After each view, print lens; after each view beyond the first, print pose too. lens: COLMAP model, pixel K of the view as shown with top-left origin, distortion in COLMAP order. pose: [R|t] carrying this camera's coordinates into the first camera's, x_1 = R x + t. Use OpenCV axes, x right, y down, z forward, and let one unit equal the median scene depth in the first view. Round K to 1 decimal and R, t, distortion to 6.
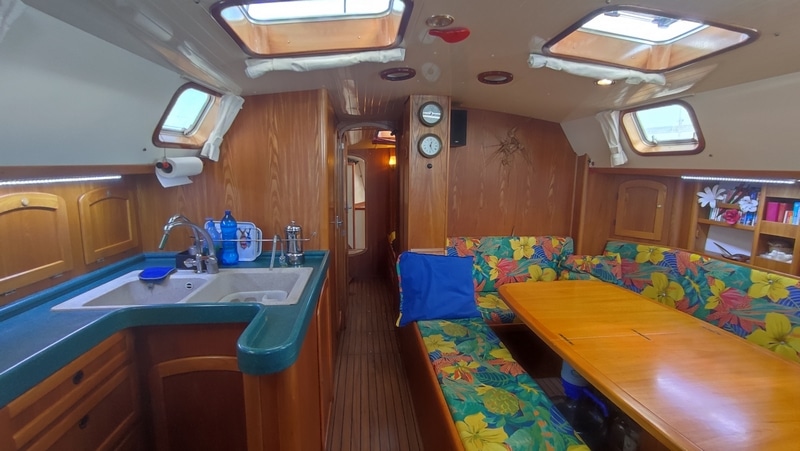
lens RADIAL K [[363.8, 0, 403.3], [0, 363.8, 221.5], [0, 0, 1]] dist [-0.037016, 0.024243]
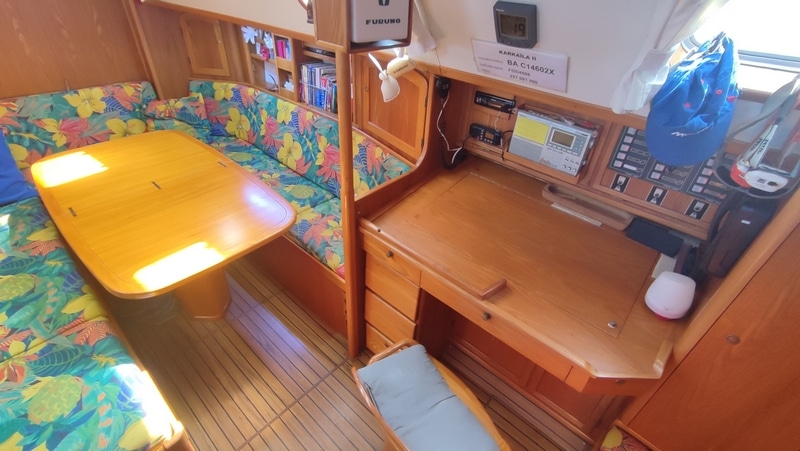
lens RADIAL K [[368.6, 0, 402.5], [0, 368.6, 219.9], [0, 0, 1]] dist [-0.039925, 0.024166]
pose [[0.752613, -0.353133, 0.555762, 0.415082], [0.050234, 0.872361, 0.486275, -0.094077], [-0.656544, -0.338058, 0.674289, -0.279282]]
